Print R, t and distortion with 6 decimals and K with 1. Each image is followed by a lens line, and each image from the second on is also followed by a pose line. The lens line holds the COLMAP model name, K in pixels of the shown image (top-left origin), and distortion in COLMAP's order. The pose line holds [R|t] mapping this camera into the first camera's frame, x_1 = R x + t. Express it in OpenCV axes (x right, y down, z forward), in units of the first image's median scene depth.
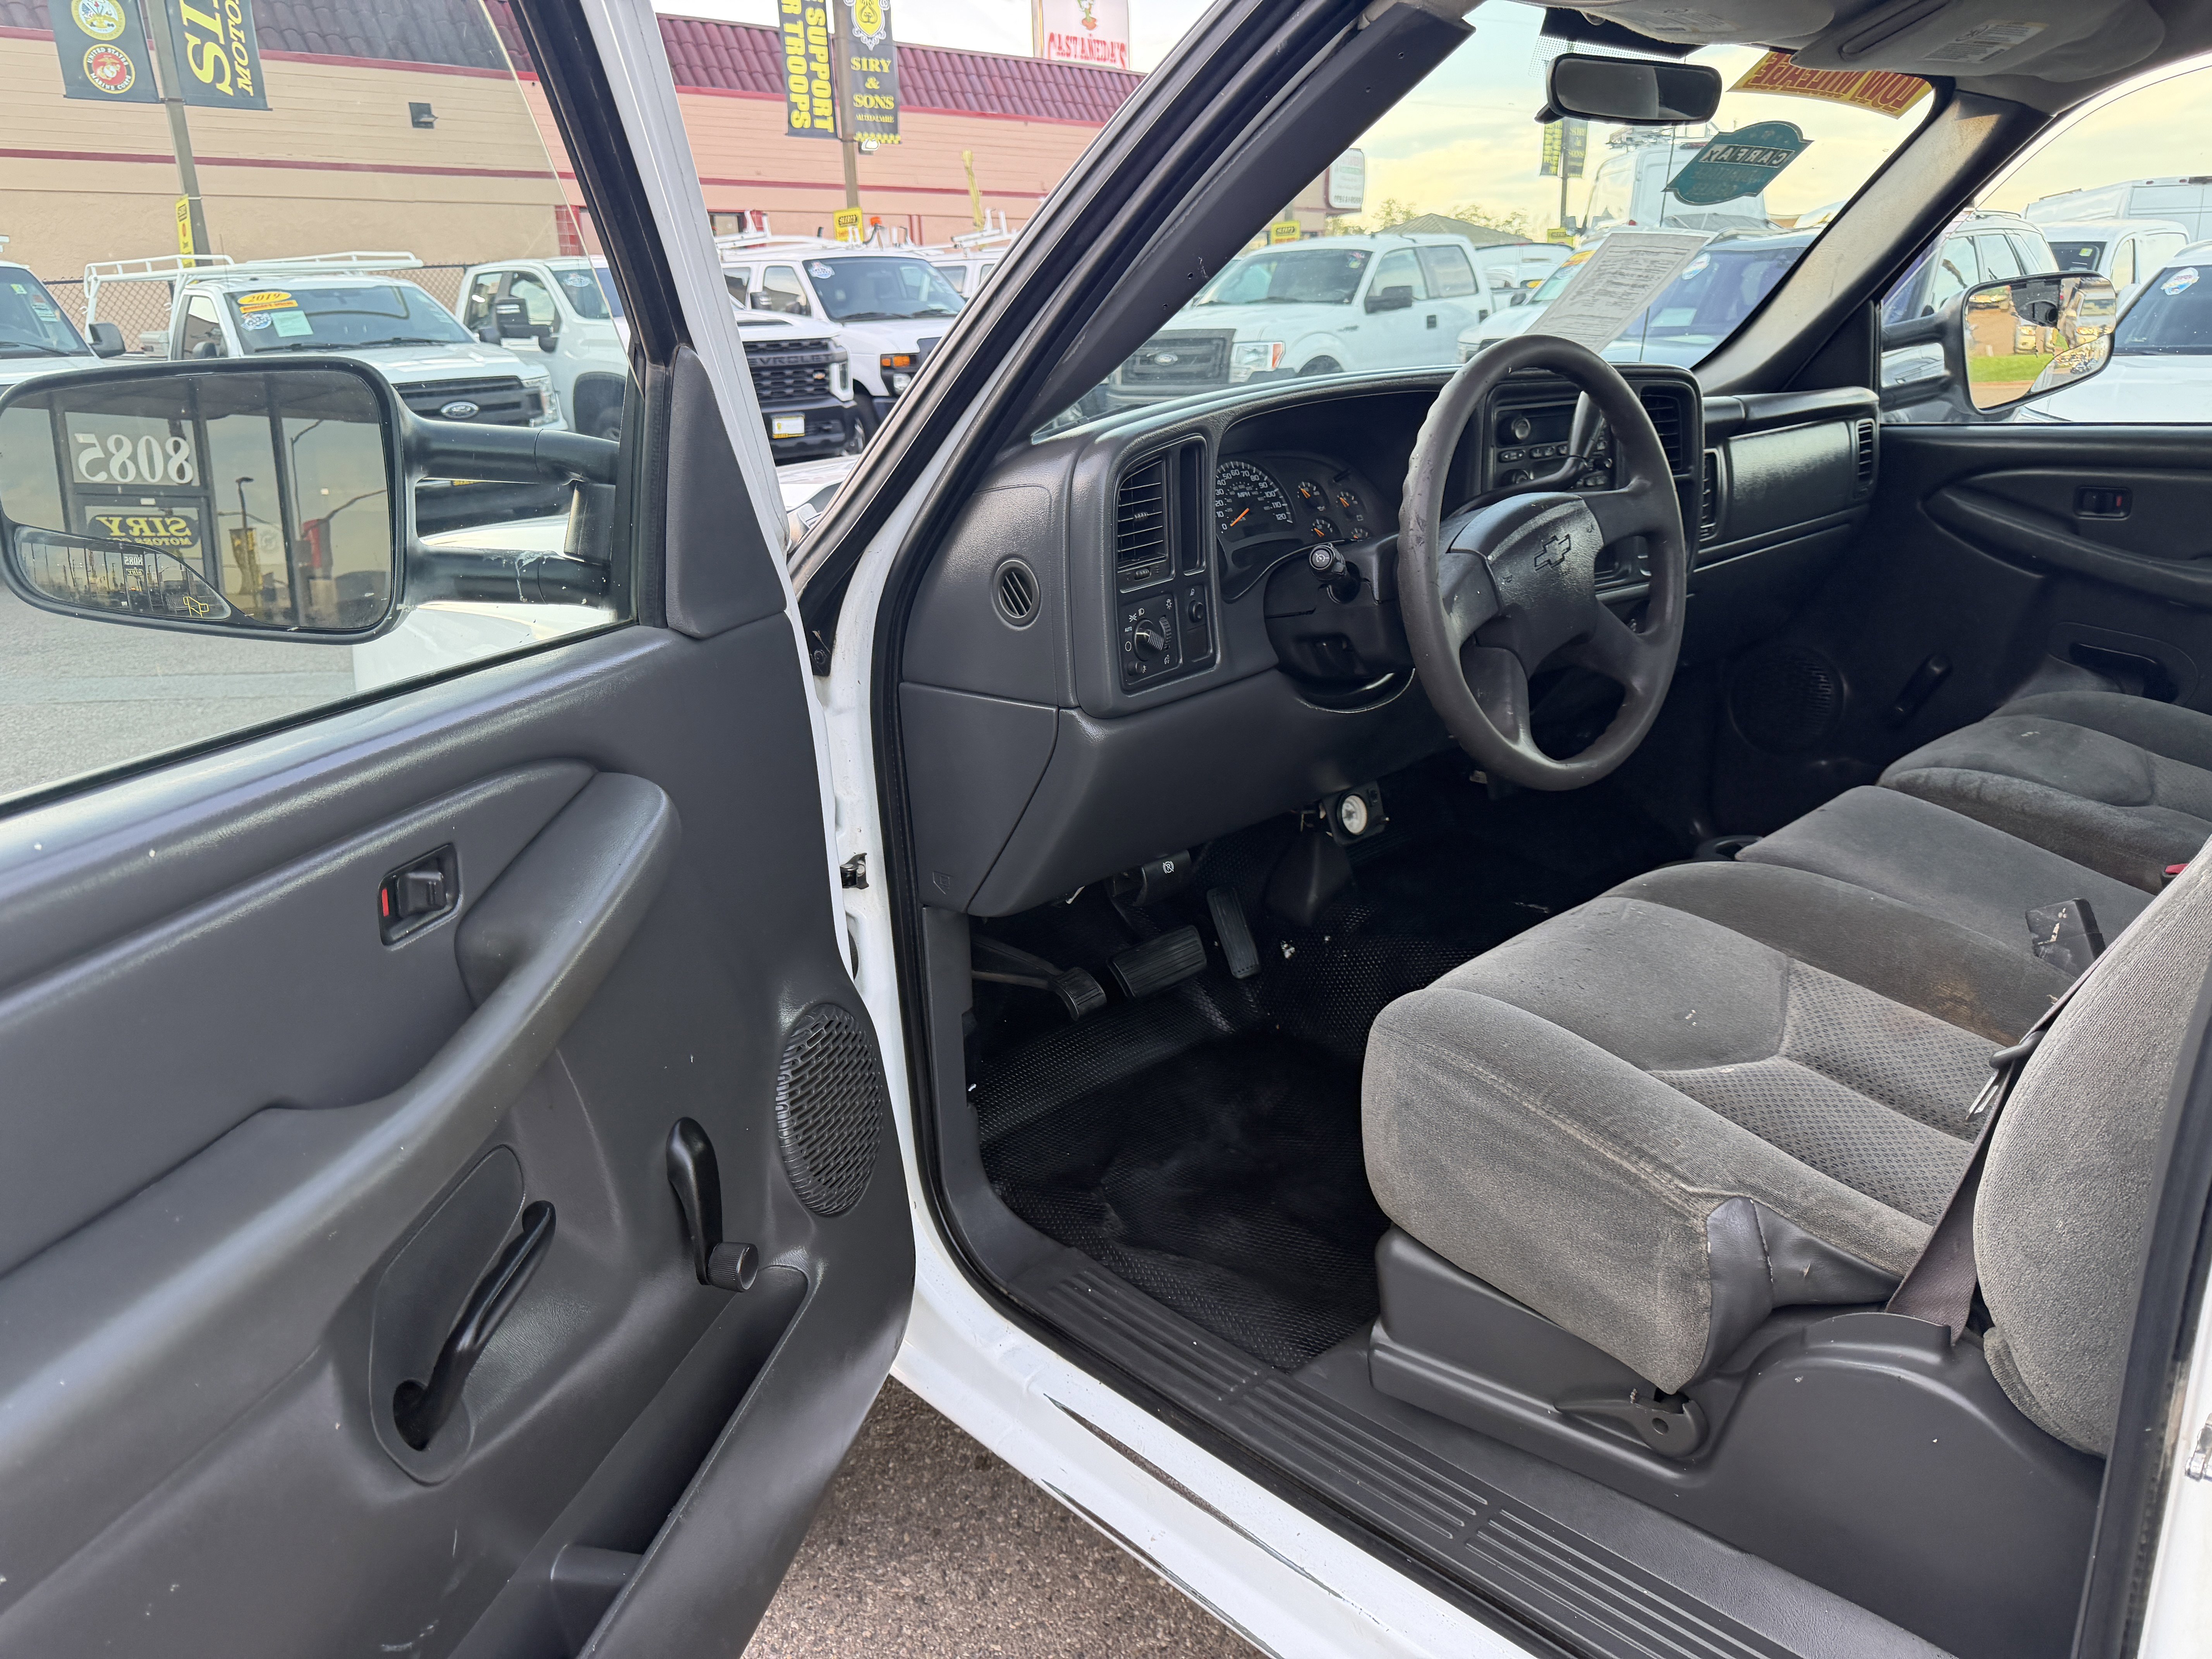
lens RADIAL K [[1724.1, 0, 1069.8], [0, 1724.1, 822.6], [0, 0, 1]] dist [-0.013961, -0.010702]
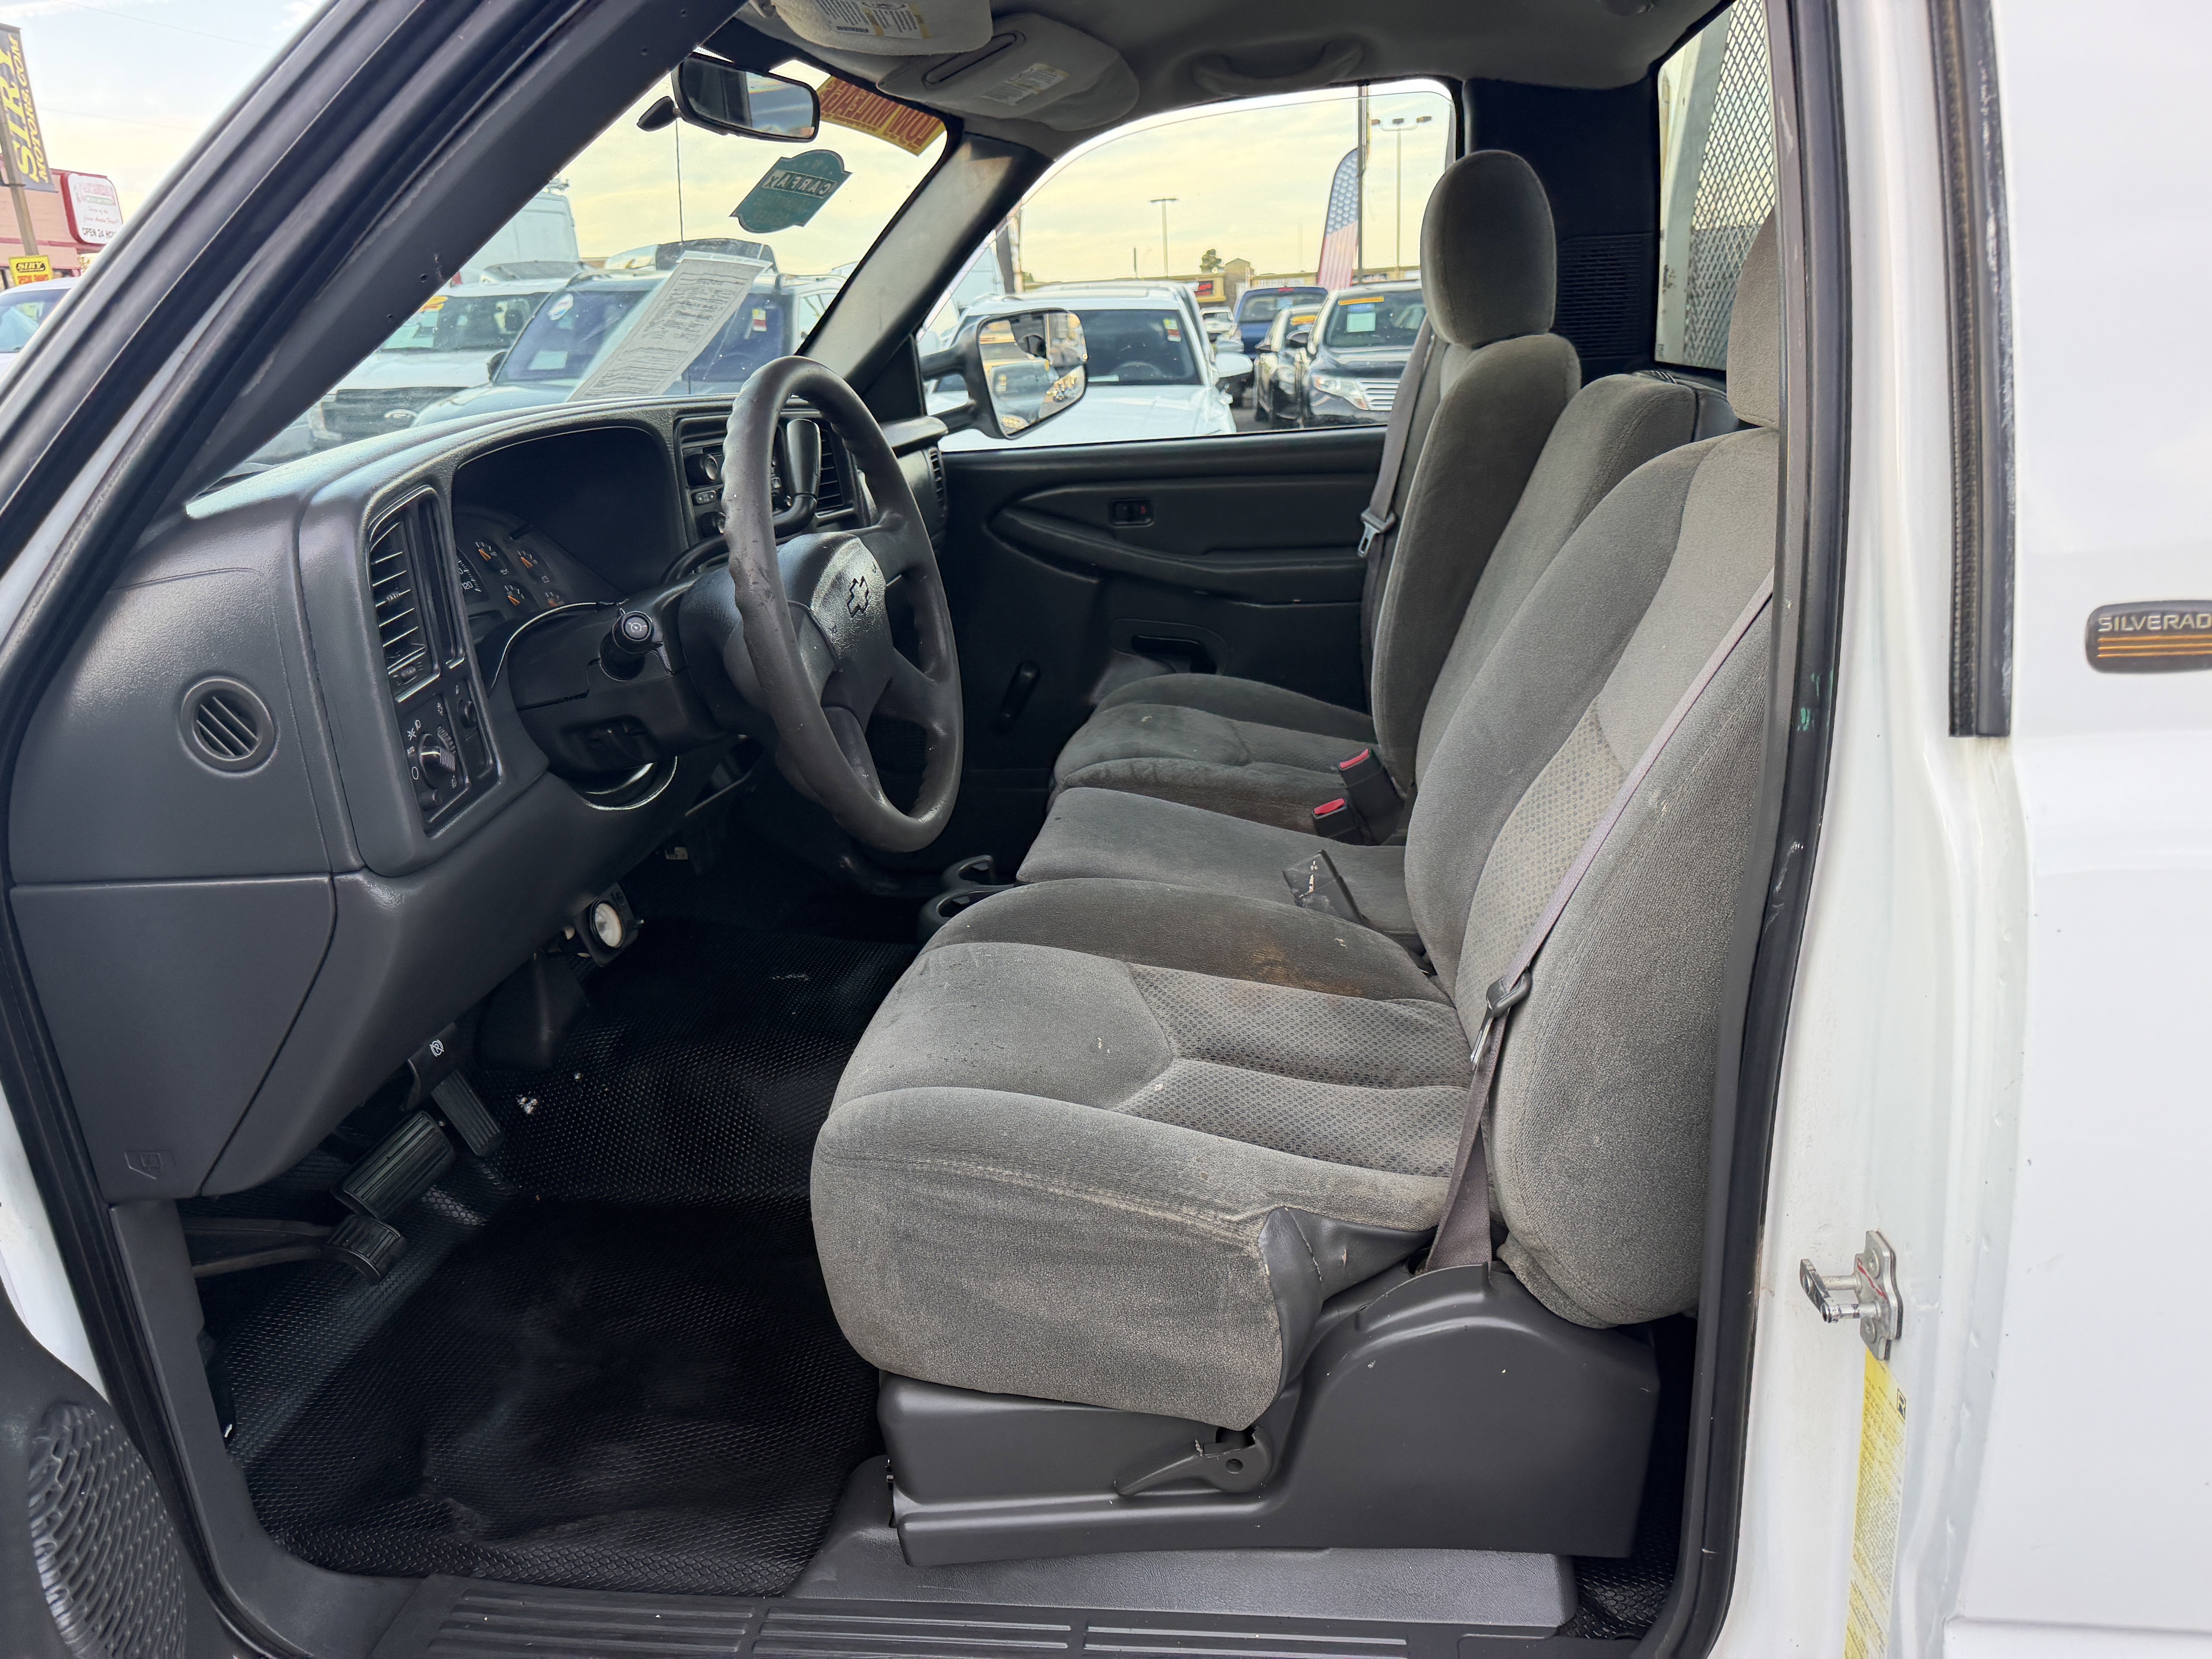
lens RADIAL K [[1609.3, 0, 1106.0], [0, 1609.3, 829.5], [0, 0, 1]] dist [0.078920, -0.120686]
pose [[0.727880, -0.190300, 0.658769, -0.206746], [0.202292, 0.977554, 0.058874, -0.057724], [-0.655186, 0.090411, 0.750038, 0.275730]]
